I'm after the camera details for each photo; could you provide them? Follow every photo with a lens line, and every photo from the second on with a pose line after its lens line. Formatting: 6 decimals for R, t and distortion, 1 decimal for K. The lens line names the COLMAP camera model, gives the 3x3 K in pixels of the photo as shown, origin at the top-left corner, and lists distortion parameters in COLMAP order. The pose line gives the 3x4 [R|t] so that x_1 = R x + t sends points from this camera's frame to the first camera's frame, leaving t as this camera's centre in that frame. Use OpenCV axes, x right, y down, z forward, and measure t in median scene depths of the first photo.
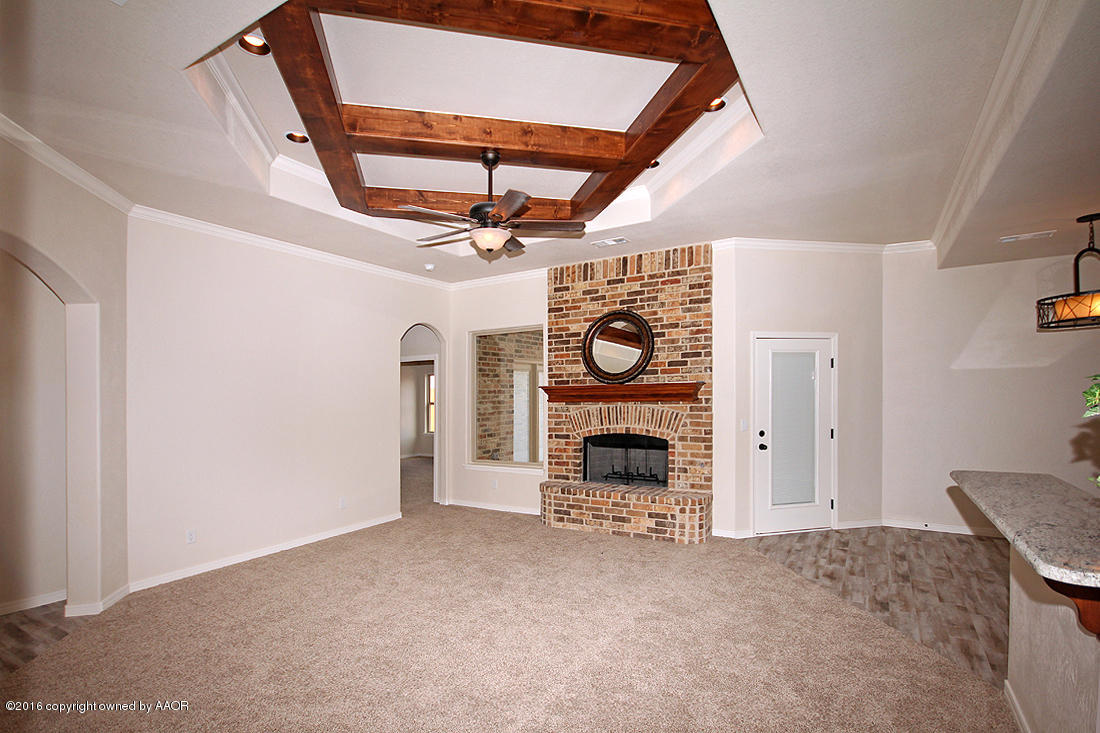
lens RADIAL K [[532.5, 0, 549.0], [0, 532.5, 401.8], [0, 0, 1]] dist [0.000369, 0.001158]
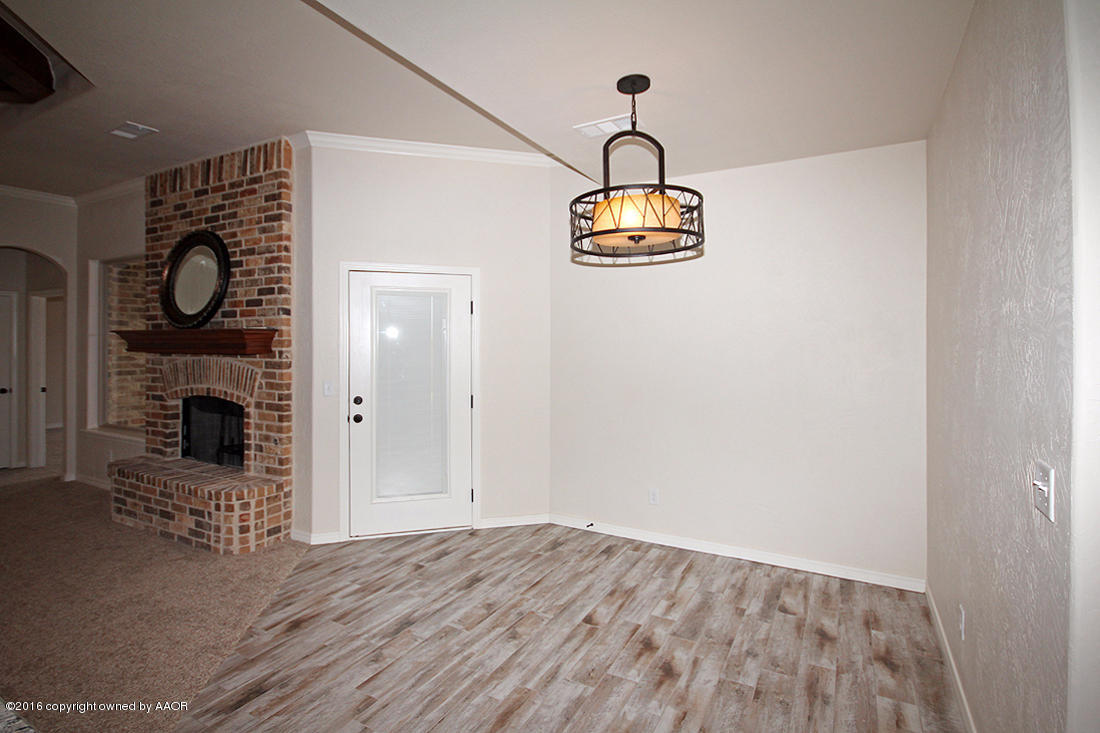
lens RADIAL K [[532.5, 0, 562.6], [0, 532.5, 343.8], [0, 0, 1]] dist [0.000369, 0.001158]
pose [[0.999437, 0.017145, 0.028857, 0.641174], [-0.016893, 0.999817, -0.008942, -0.016042], [-0.029005, 0.008449, 0.999544, 0.248648]]
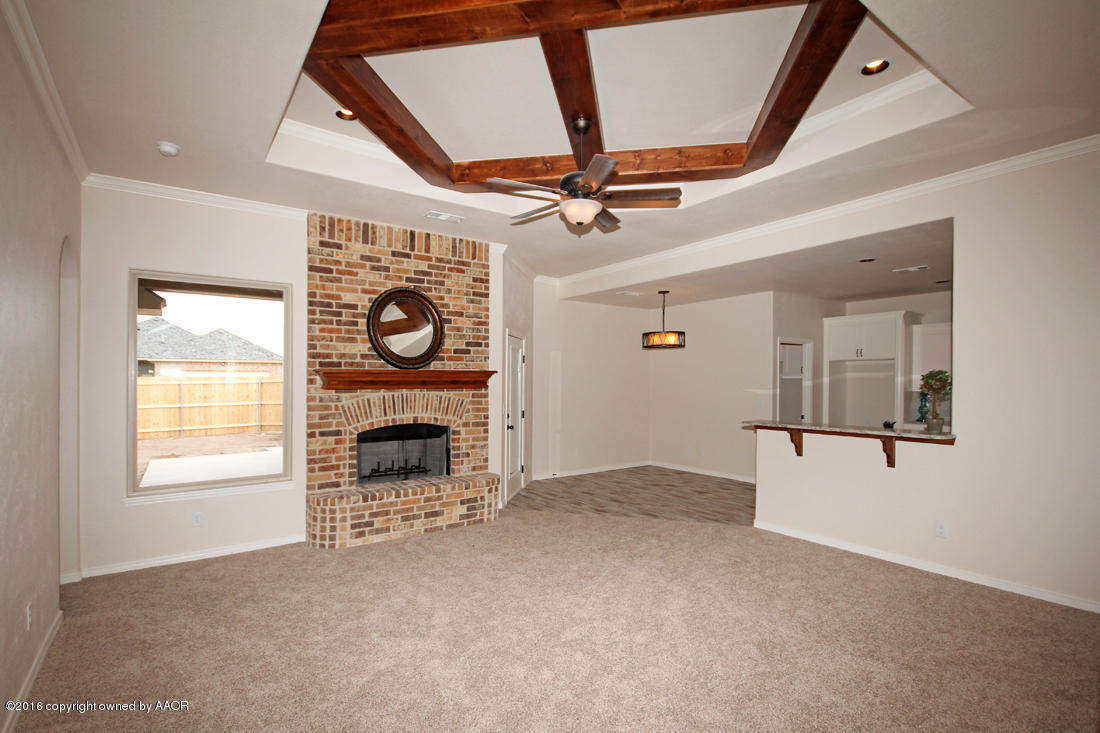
lens RADIAL K [[532.5, 0, 555.8], [0, 532.5, 403.0], [0, 0, 1]] dist [0.000369, 0.001158]
pose [[0.386831, -0.019573, 0.921943, -0.630564], [0.008942, 0.999807, 0.017474, 0.010509], [-0.922107, 0.001484, 0.386931, 0.432157]]
